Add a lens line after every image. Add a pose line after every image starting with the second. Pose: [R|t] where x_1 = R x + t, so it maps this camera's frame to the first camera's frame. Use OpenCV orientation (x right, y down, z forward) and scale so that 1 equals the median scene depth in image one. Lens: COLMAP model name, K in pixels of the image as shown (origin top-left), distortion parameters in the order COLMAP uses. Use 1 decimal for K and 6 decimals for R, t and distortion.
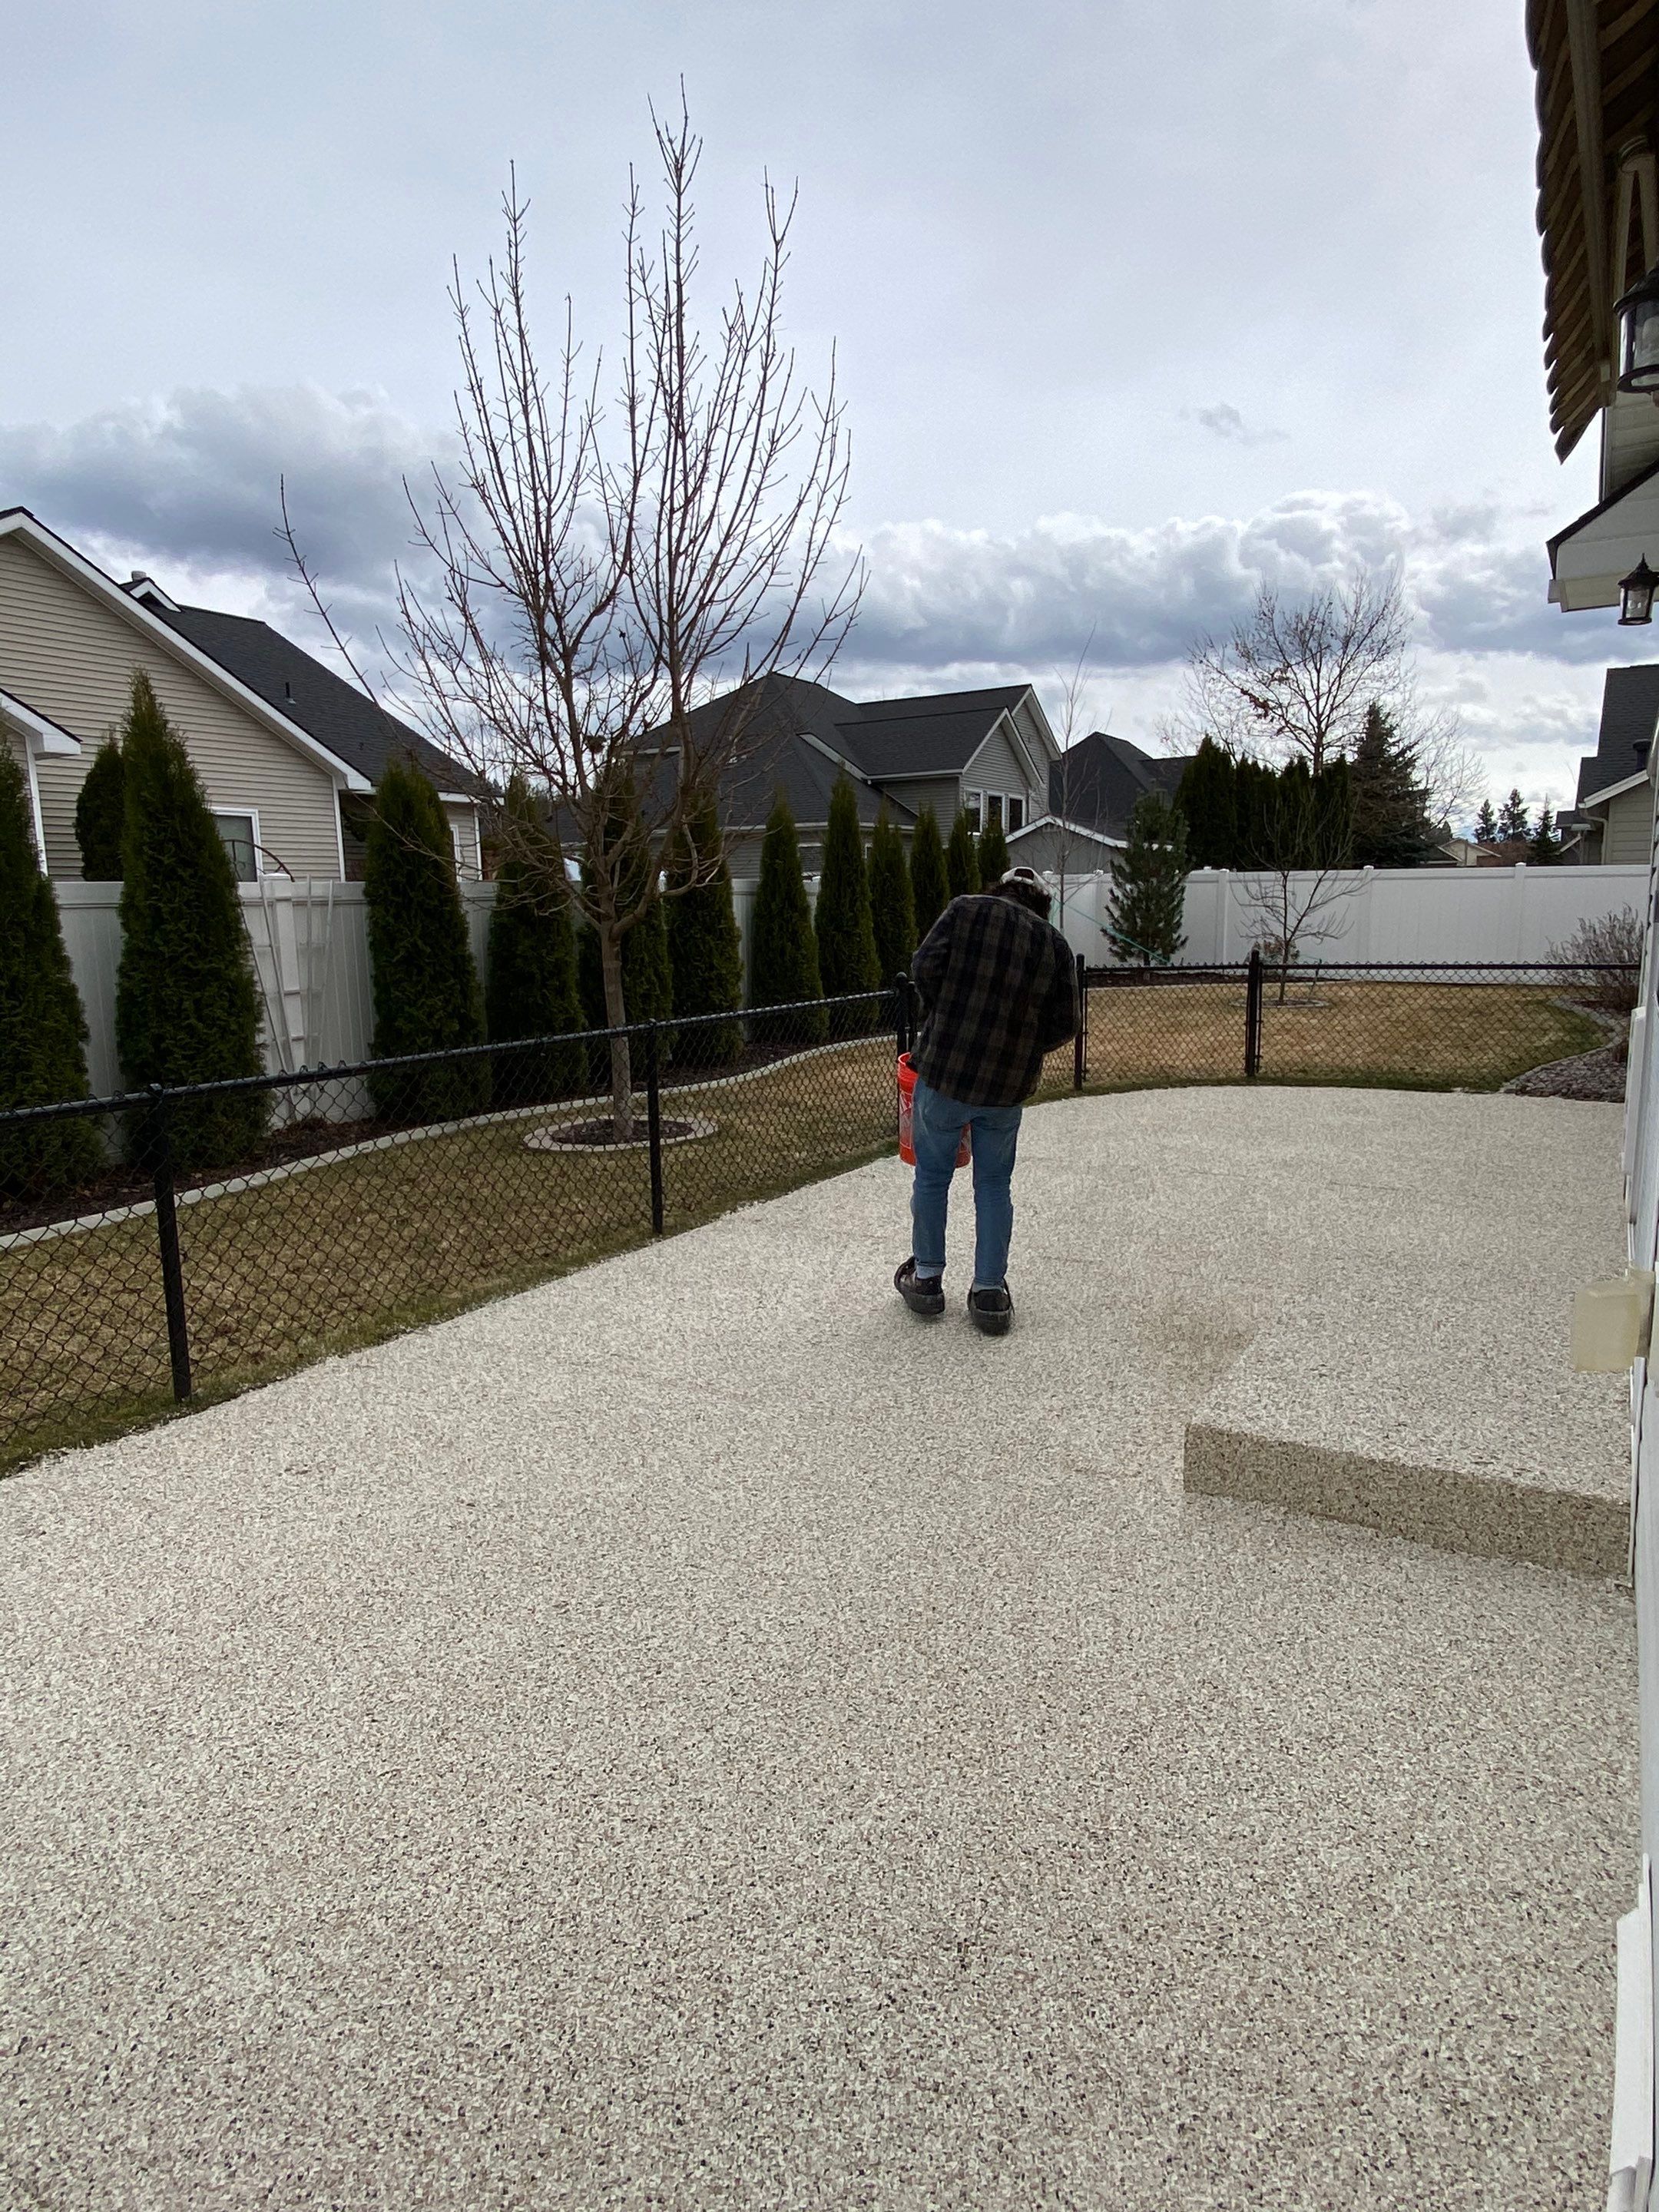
lens RADIAL K [[1279.3, 0, 826.6], [0, 1279.3, 1141.2], [0, 0, 1]] dist [0.012164, -0.001590]
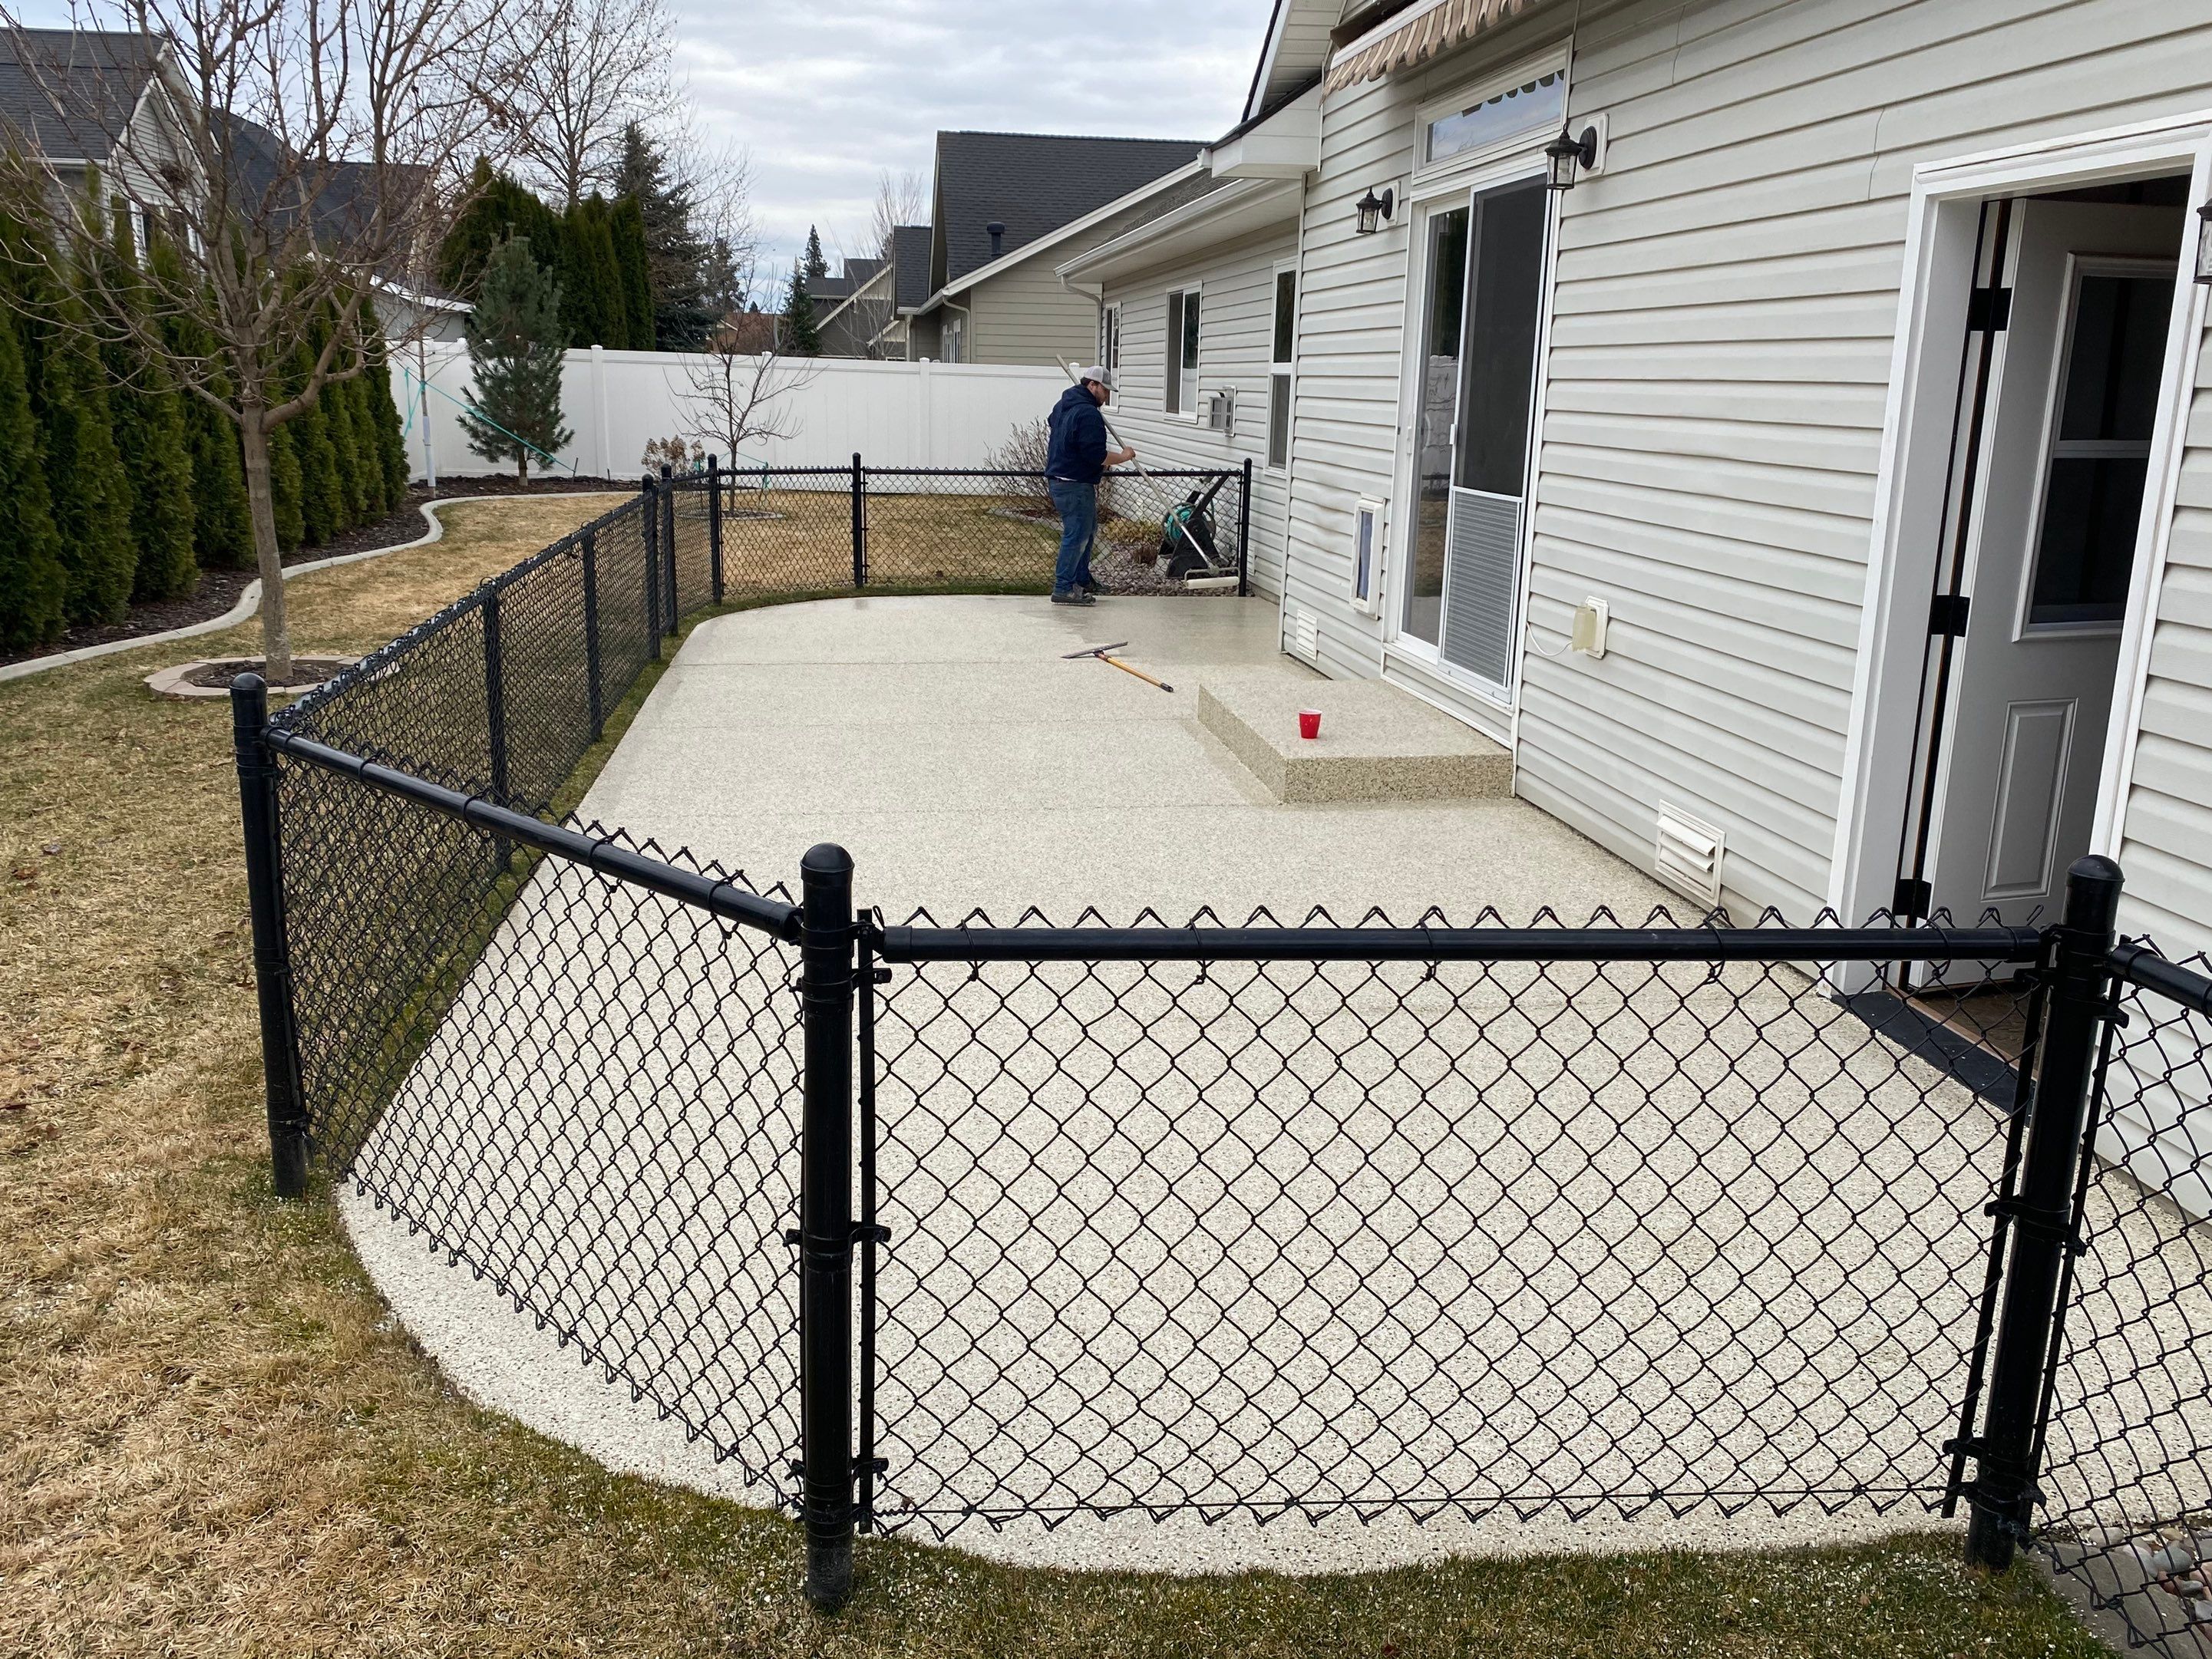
lens RADIAL K [[1813.9, 0, 1071.4], [0, 1813.9, 826.0], [0, 0, 1]] dist [0.127412, -0.324971]
pose [[0.786556, -0.112142, 0.607251, -0.186705], [0.077483, 0.993523, 0.083115, 0.012430], [-0.612638, -0.018323, 0.790151, -0.087241]]
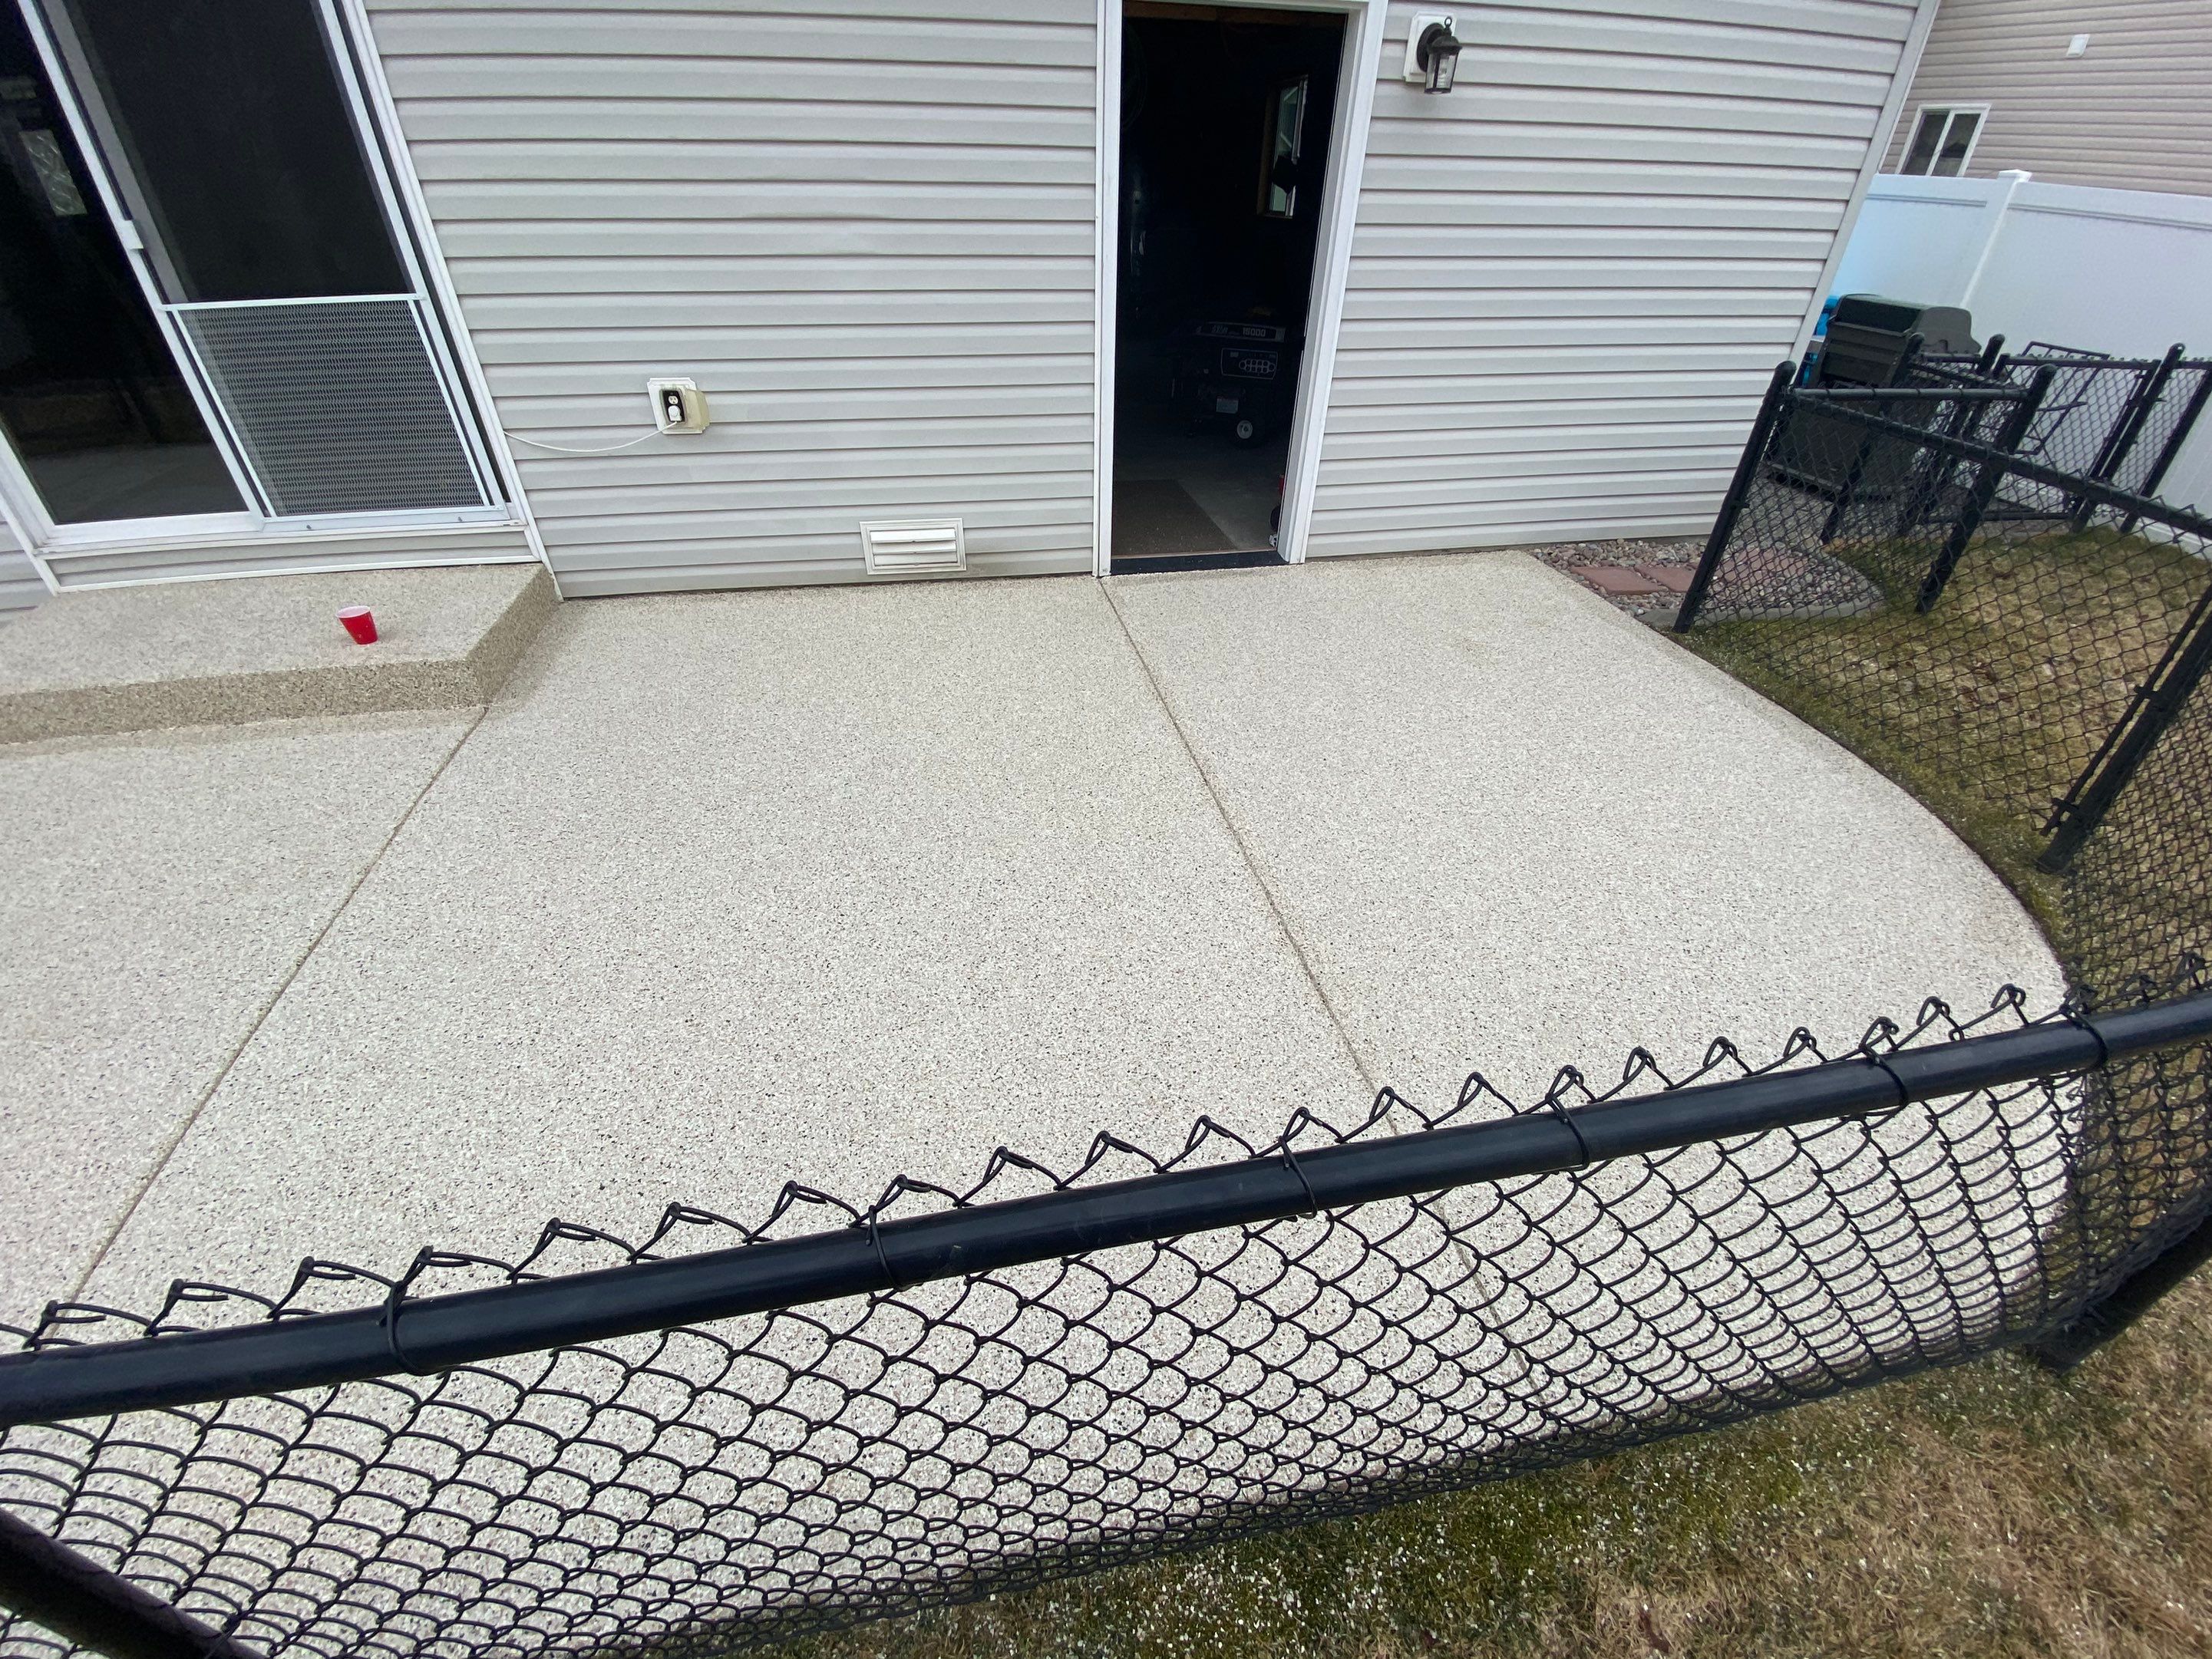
lens RADIAL K [[880.5, 0, 1102.3], [0, 880.5, 832.3], [0, 0, 1]] dist [0.018418, -0.020133]
pose [[-0.667191, -0.426448, 0.610735, -0.120337], [0.136805, 0.735806, 0.663230, -0.026583], [-0.732216, 0.526053, -0.432583, 0.144706]]
